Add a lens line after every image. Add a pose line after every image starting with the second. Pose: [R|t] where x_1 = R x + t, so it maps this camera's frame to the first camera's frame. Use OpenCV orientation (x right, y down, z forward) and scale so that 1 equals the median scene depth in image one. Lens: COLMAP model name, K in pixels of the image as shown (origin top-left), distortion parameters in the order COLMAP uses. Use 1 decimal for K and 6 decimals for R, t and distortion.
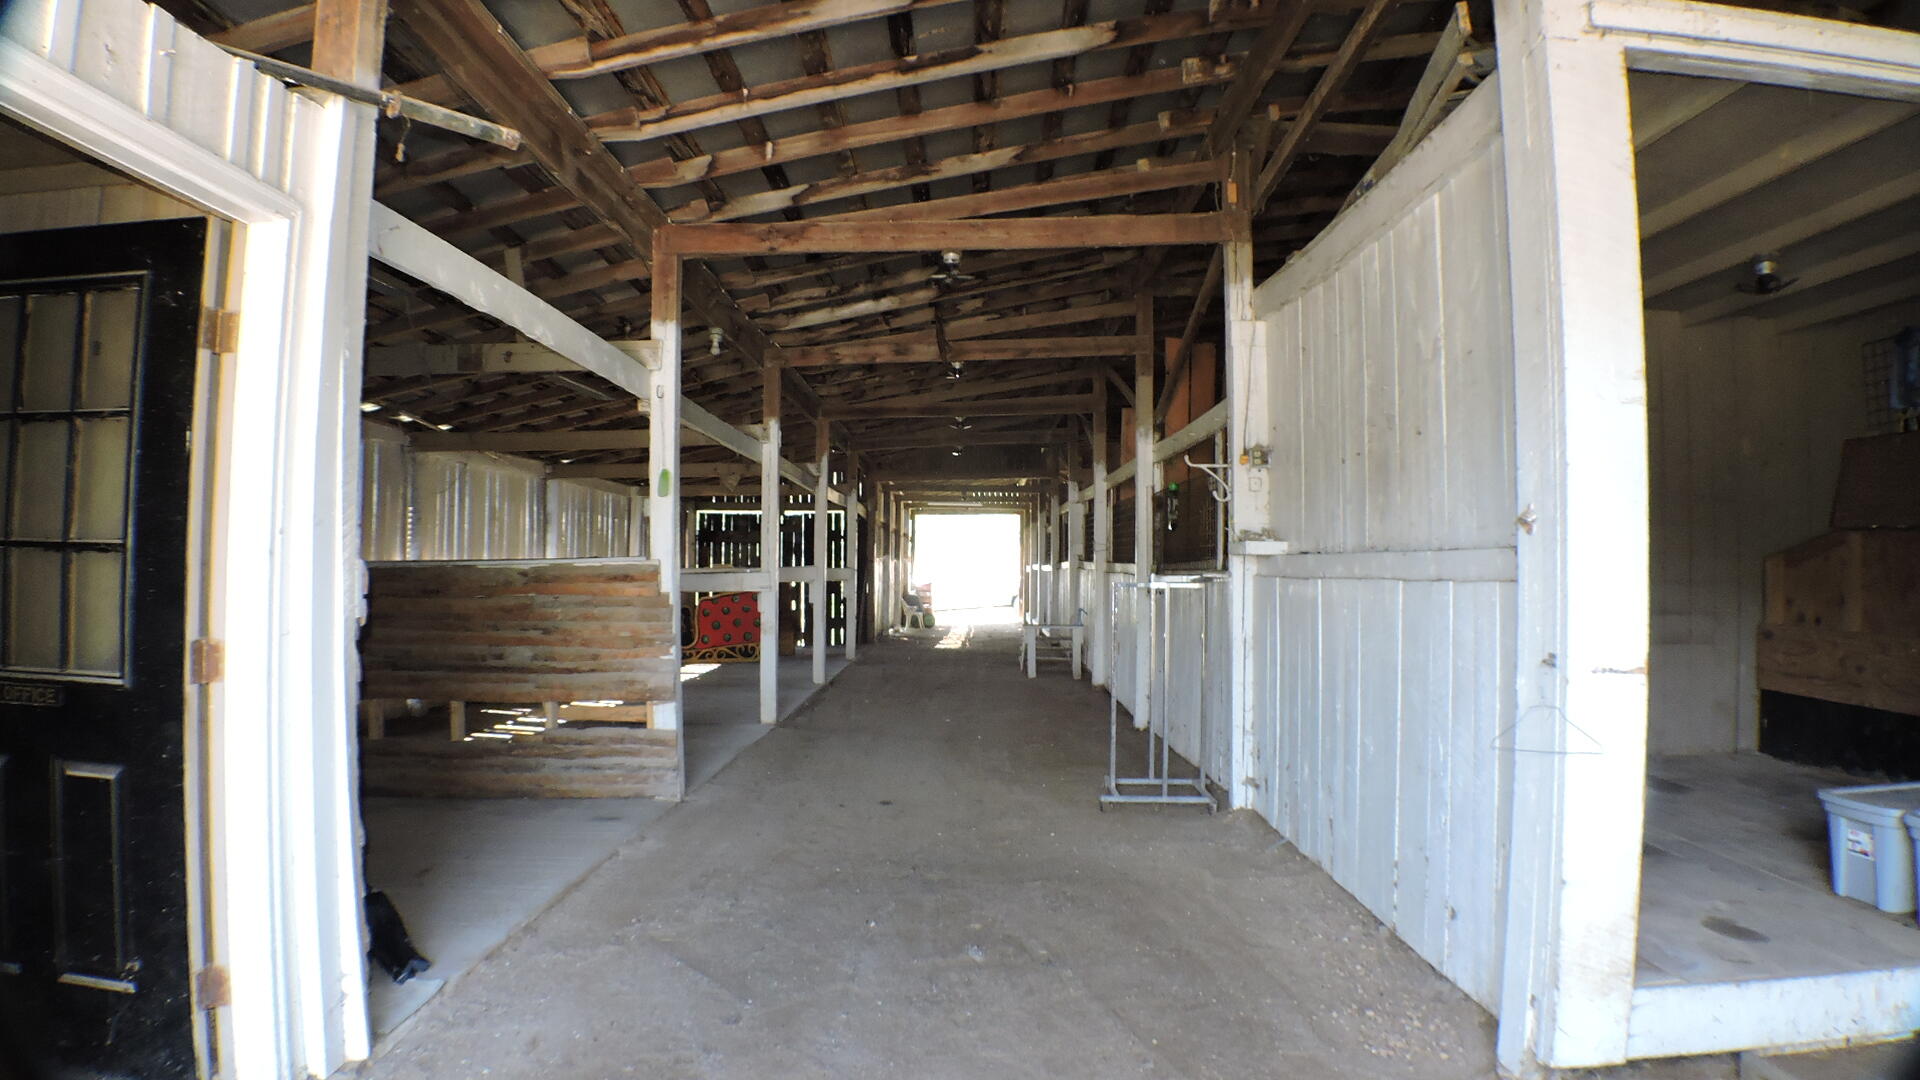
lens RADIAL K [[1062.2, 0, 960.0], [0, 1062.2, 540.0], [0, 0, 1]] dist [-0.141552, 0.024939]
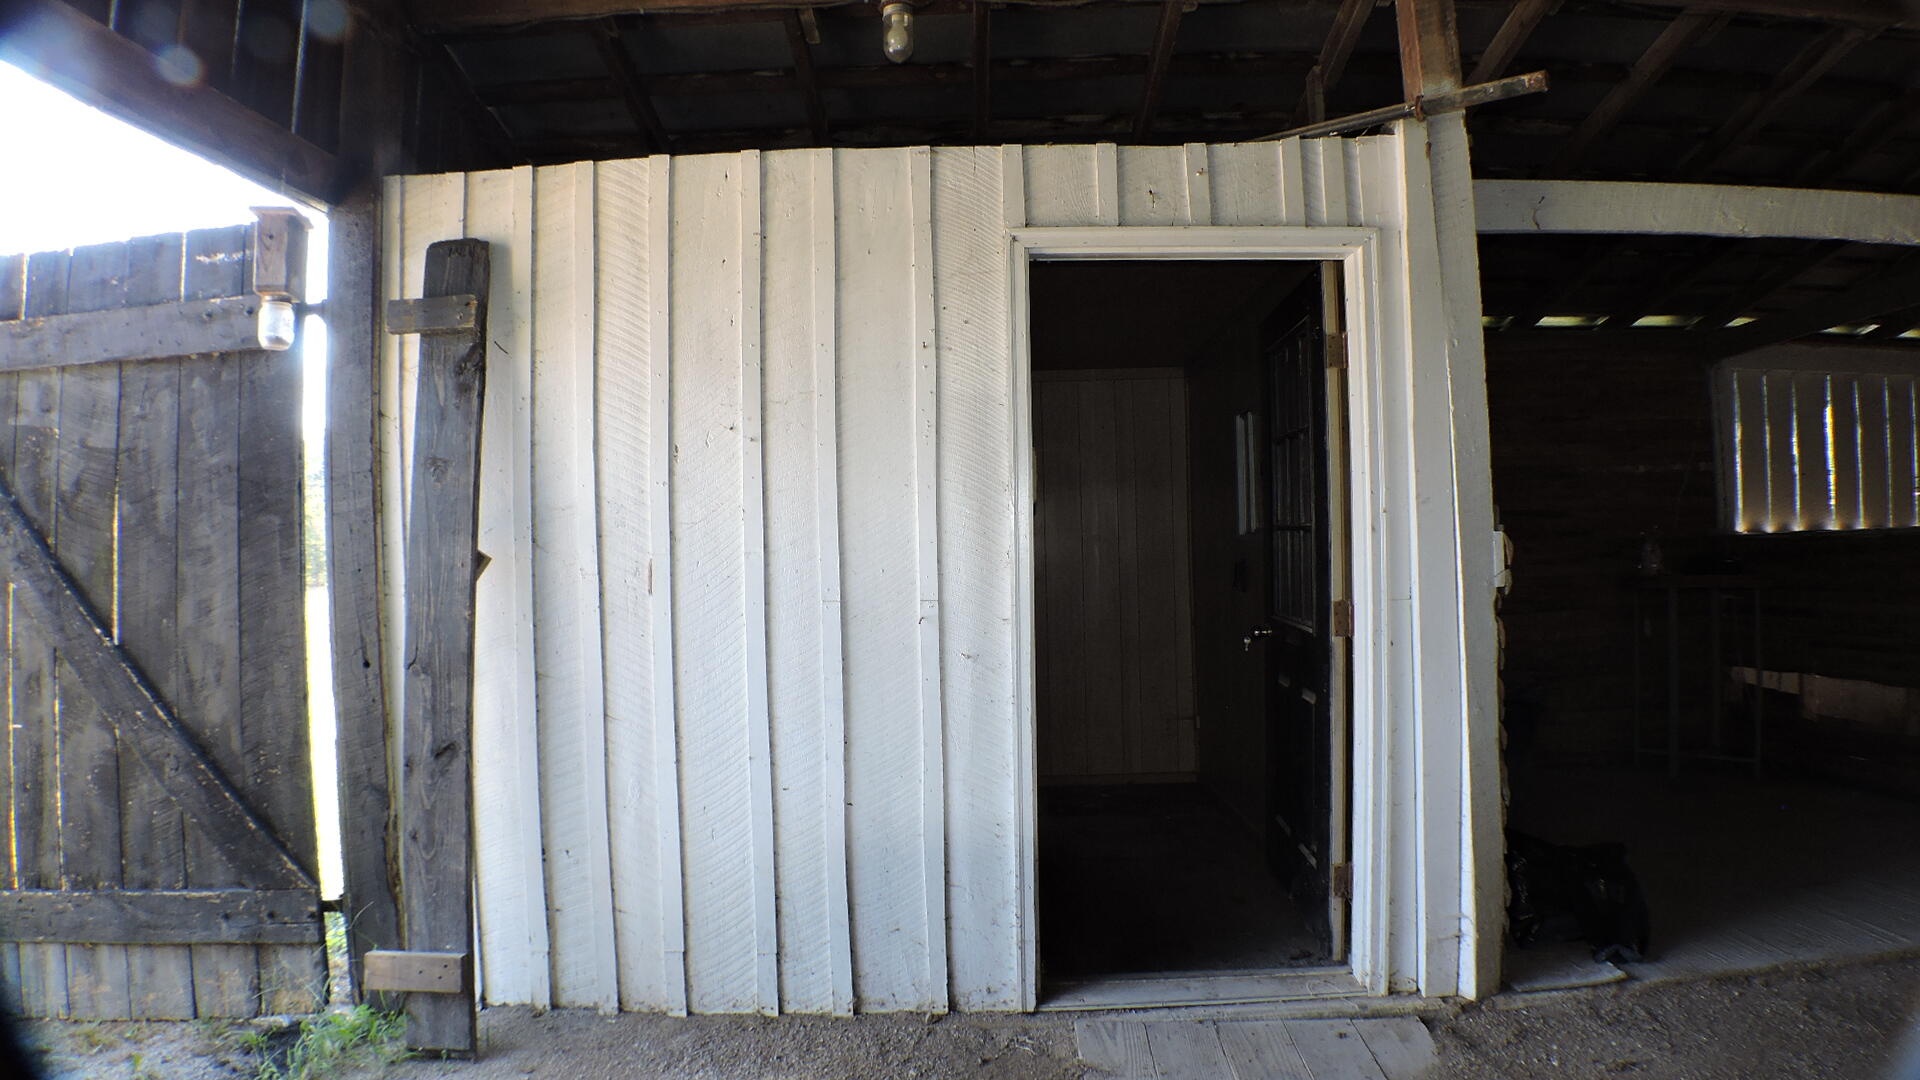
lens RADIAL K [[1062.2, 0, 960.0], [0, 1062.2, 540.0], [0, 0, 1]] dist [-0.141552, 0.024939]
pose [[-0.024648, -0.014201, -0.999595, 0.107205], [0.041013, 0.999043, -0.015204, 0.004814], [0.998855, -0.041371, -0.024042, 0.103890]]
